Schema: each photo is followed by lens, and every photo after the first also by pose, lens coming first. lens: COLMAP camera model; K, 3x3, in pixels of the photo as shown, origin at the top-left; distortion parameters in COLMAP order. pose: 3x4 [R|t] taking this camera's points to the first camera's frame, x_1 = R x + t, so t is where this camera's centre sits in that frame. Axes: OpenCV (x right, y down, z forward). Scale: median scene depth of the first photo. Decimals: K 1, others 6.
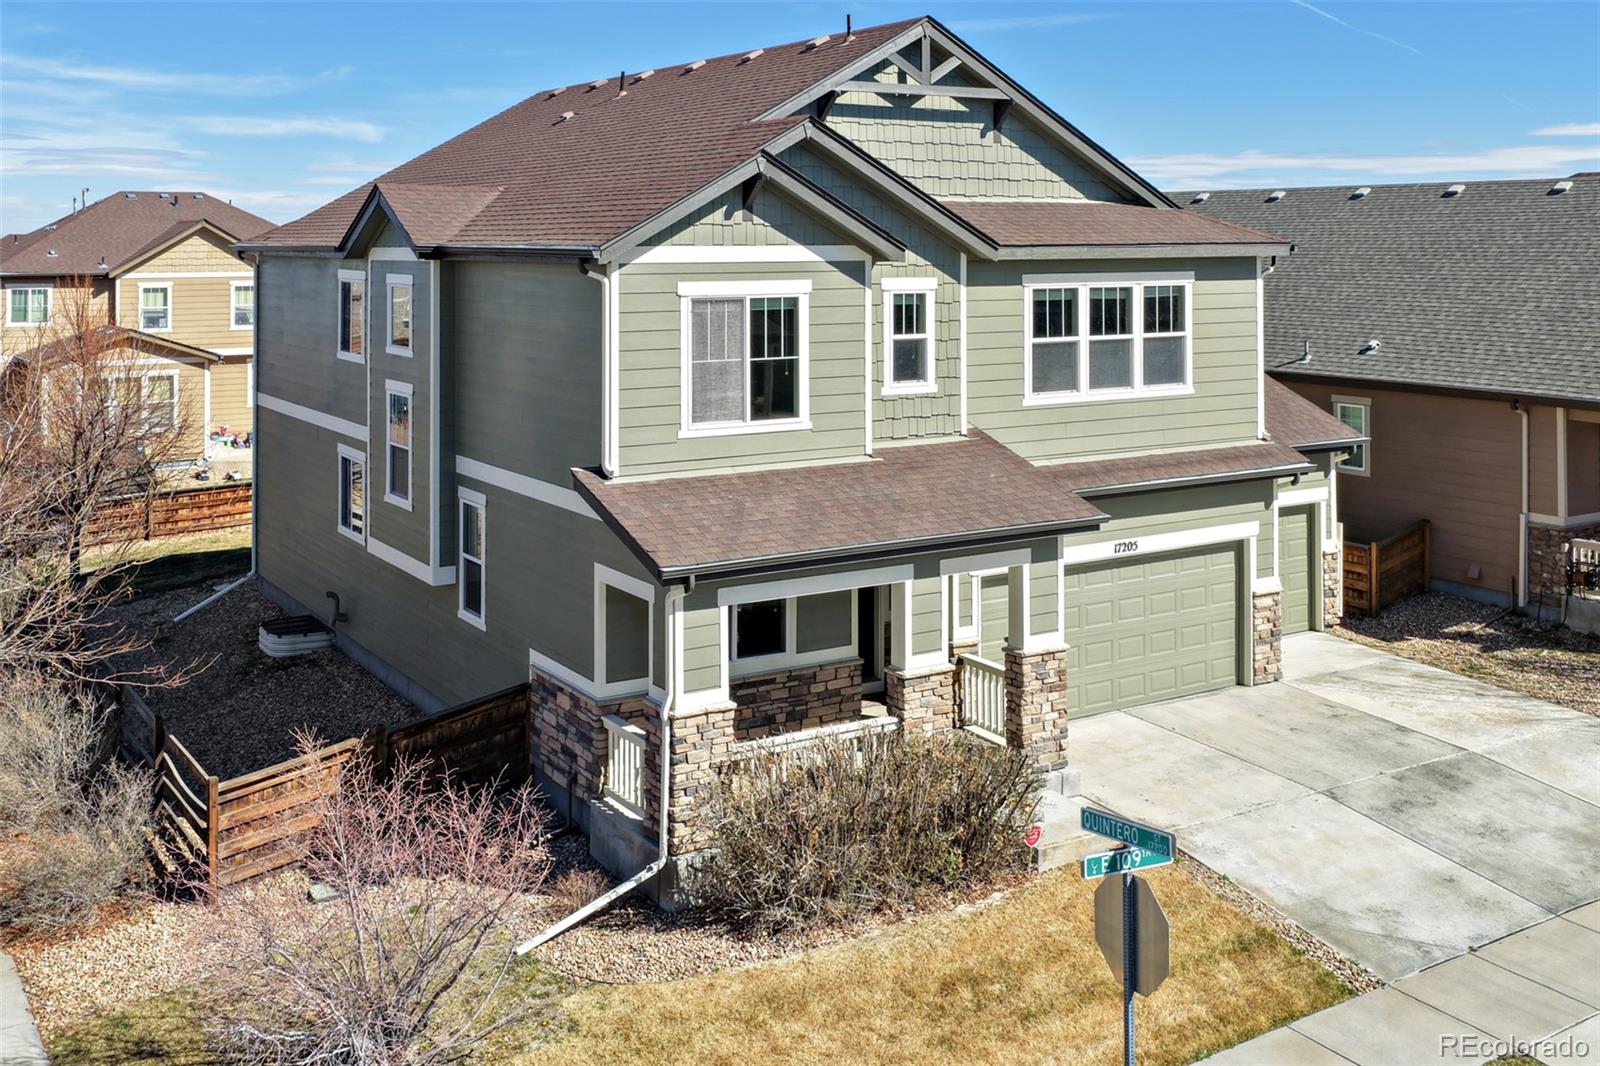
lens RADIAL K [[1635.6, 0, 795.9], [0, 1635.6, 229.4], [0, 0, 1]] dist [-0.006124, 0.004677]
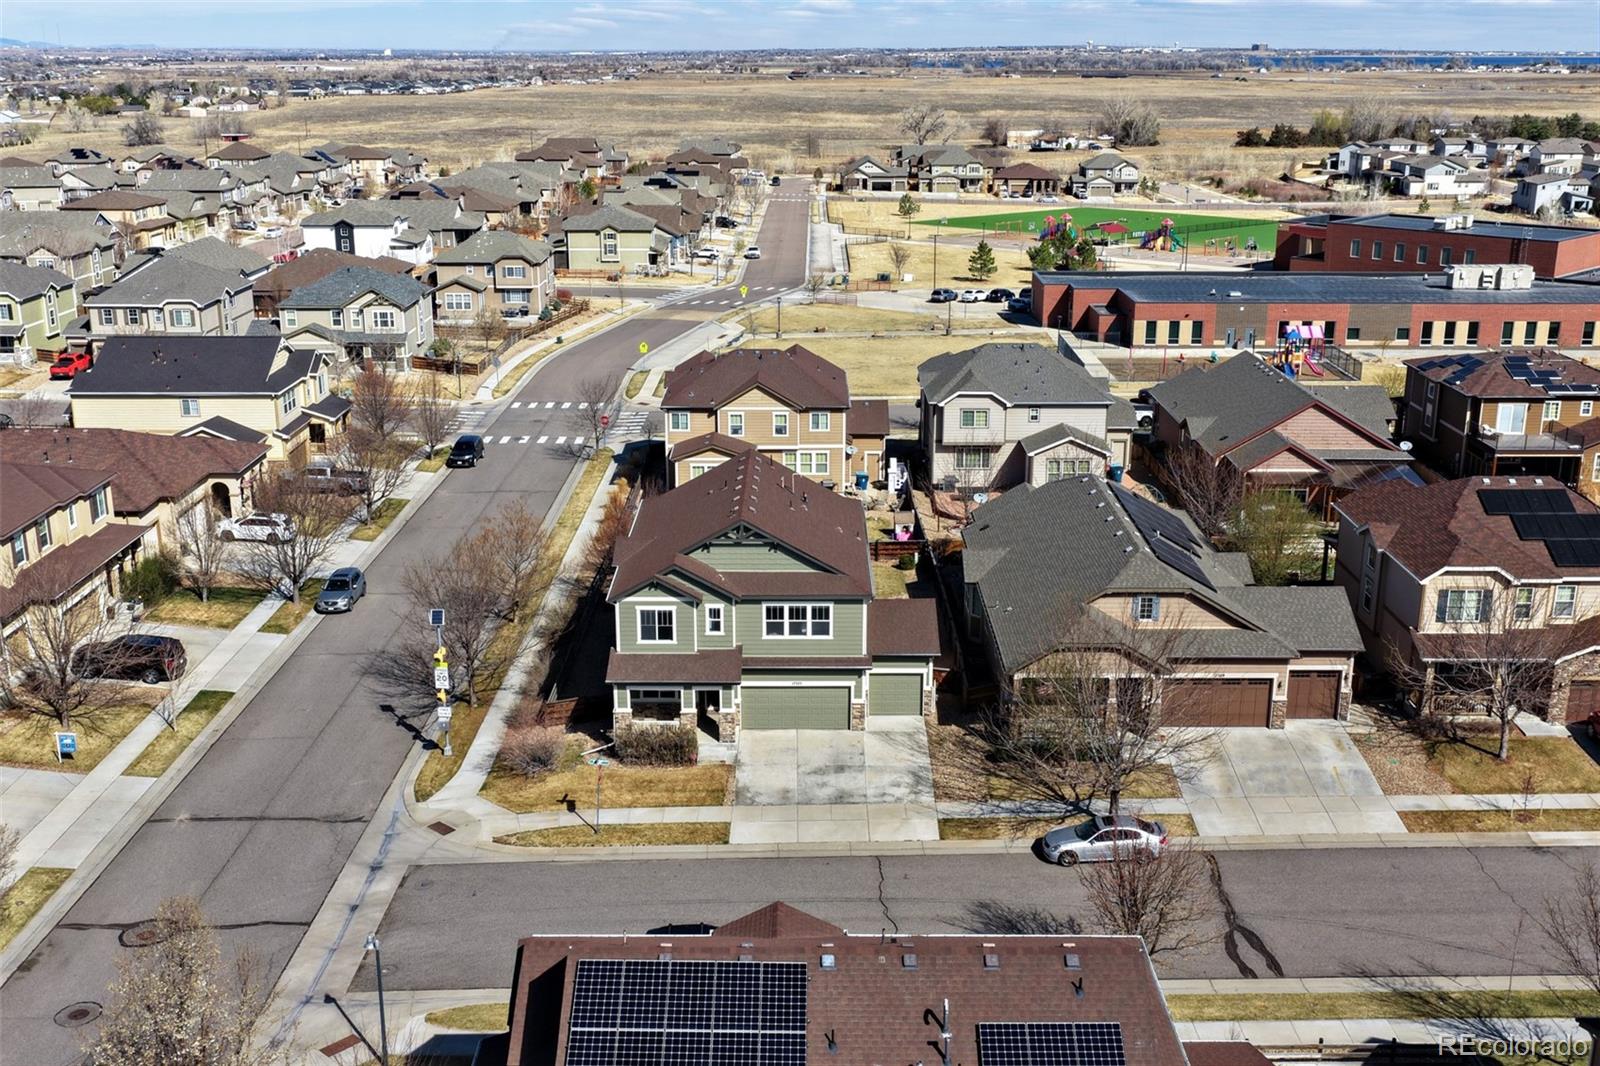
lens RADIAL K [[1644.7, 0, 803.6], [0, 1644.7, 532.2], [0, 0, 1]] dist [-0.012594, 0.033539]
pose [[0.847098, 0.155486, -0.508182, 1.856200], [-0.000165, 0.956319, 0.292325, -1.065864], [0.531437, -0.247545, 0.810122, -1.594550]]
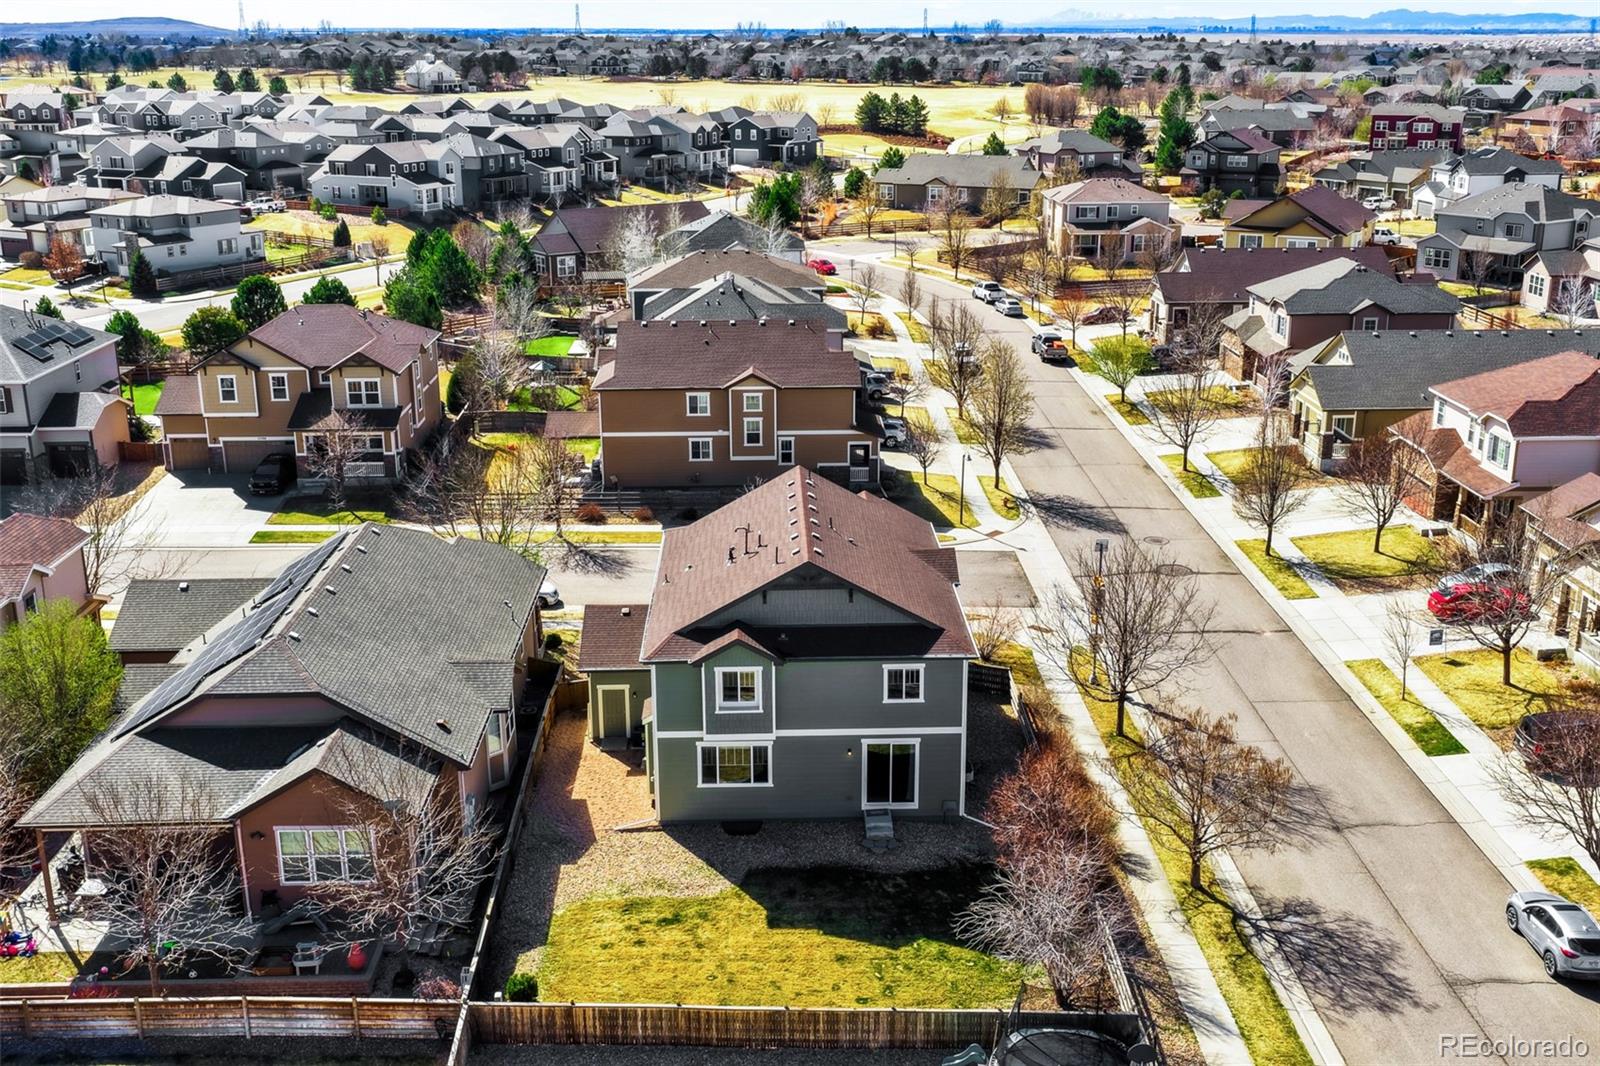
lens RADIAL K [[1644.7, 0, 803.6], [0, 1644.7, 532.2], [0, 0, 1]] dist [-0.012594, 0.033539]
pose [[-0.862169, -0.140977, 0.486612, -1.478233], [0.004175, 0.958493, 0.285085, -0.908589], [-0.506604, 0.247823, -0.825794, 3.635297]]
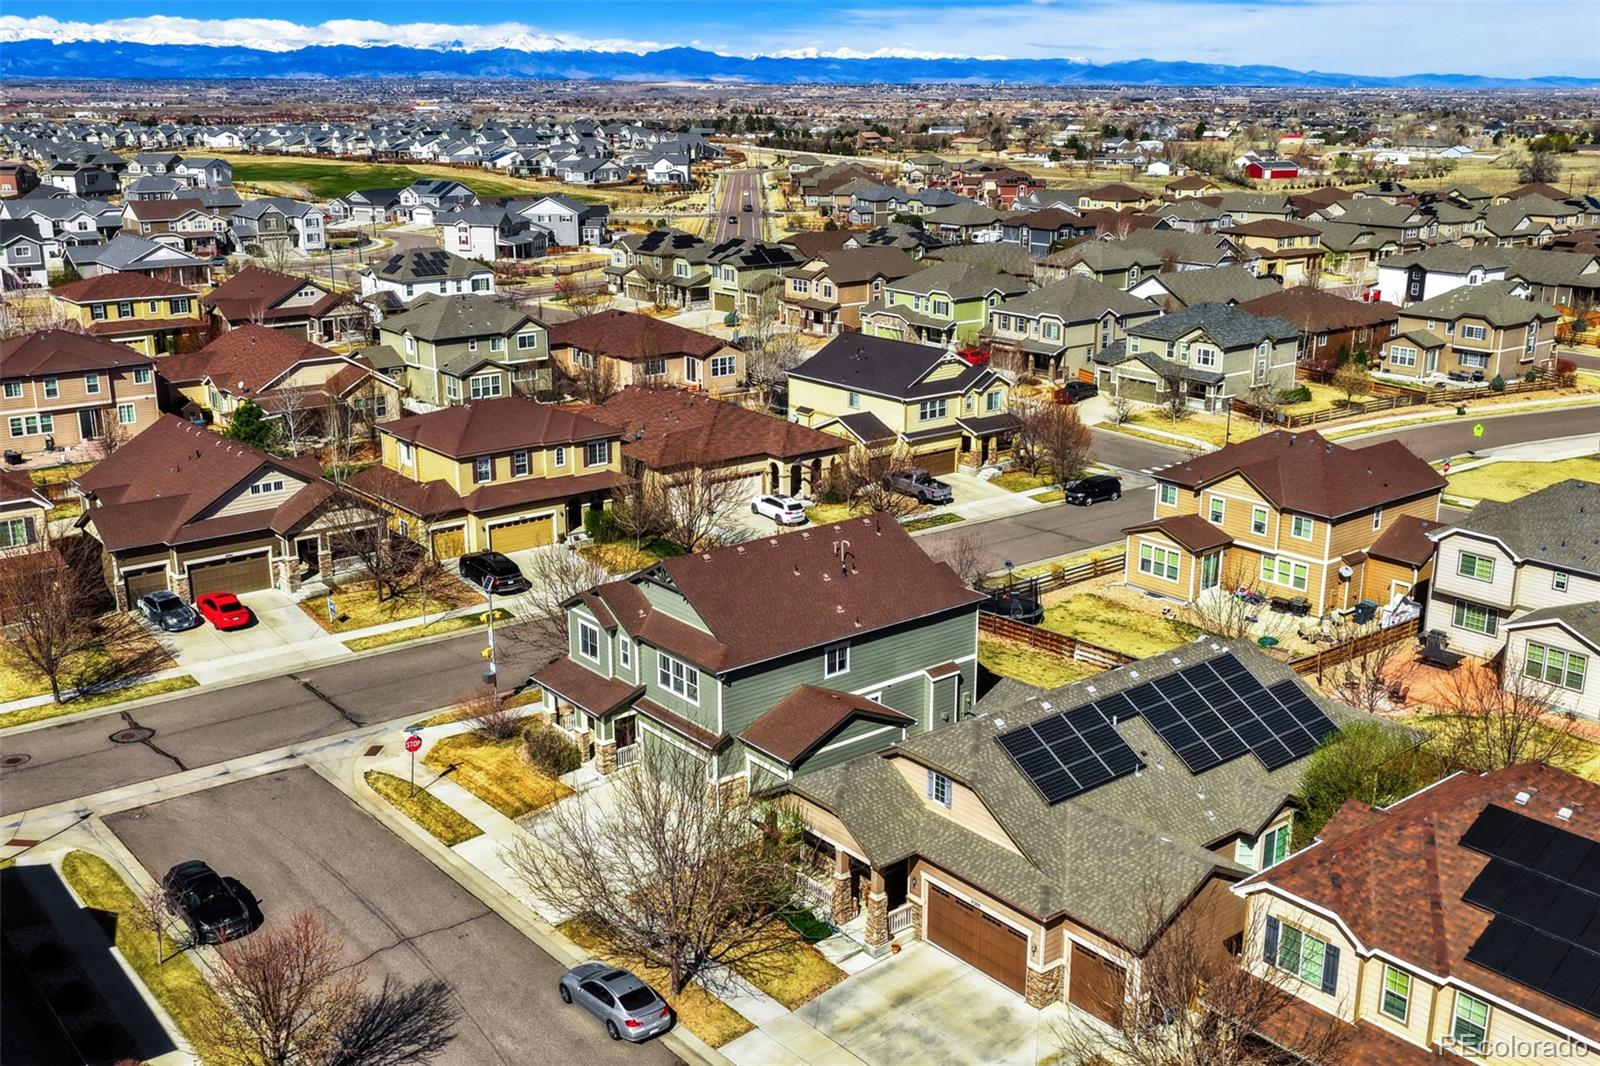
lens RADIAL K [[1573.5, 0, 804.9], [0, 1573.5, 536.9], [0, 0, 1]] dist [-0.011827, 0.031744]
pose [[0.120678, 0.280256, -0.952309, 3.032425], [0.003720, 0.959186, 0.282752, -1.045660], [0.992685, -0.037664, 0.114710, 0.932070]]
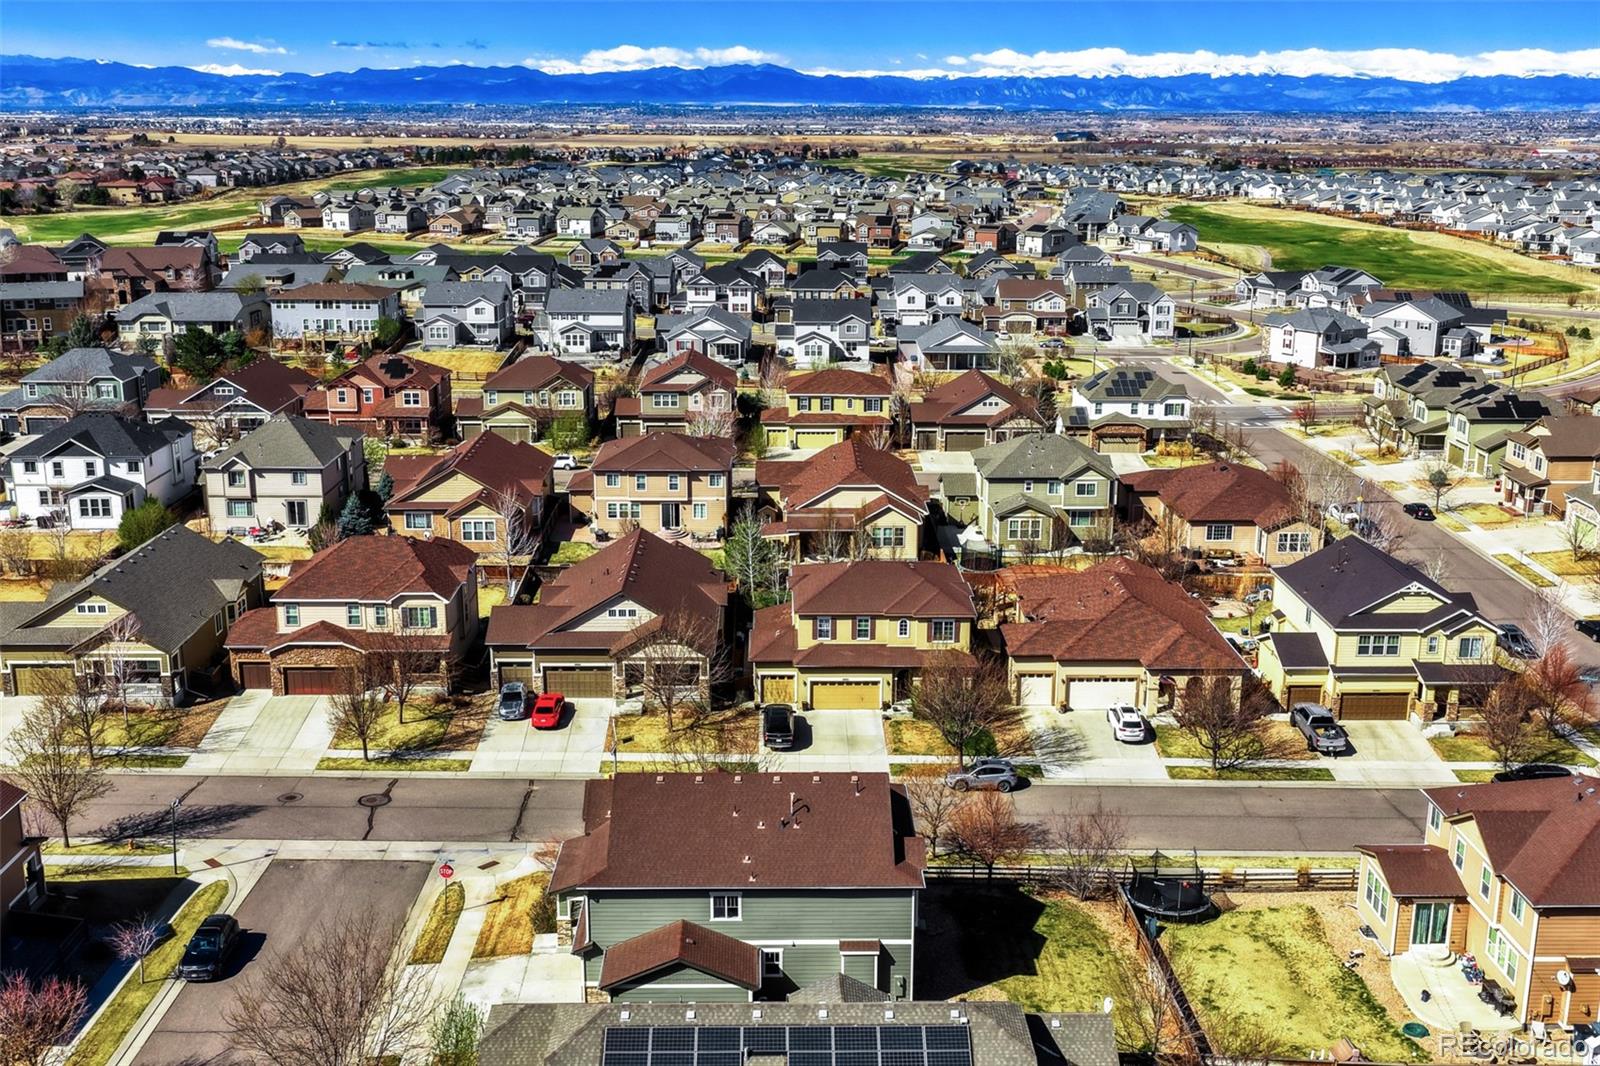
lens RADIAL K [[1644.7, 0, 803.6], [0, 1644.7, 532.2], [0, 0, 1]] dist [-0.012594, 0.033539]
pose [[-0.518638, 0.214859, -0.827557, 2.711500], [0.002017, 0.968214, 0.250114, -1.530736], [0.854992, 0.128049, -0.502586, 3.084972]]
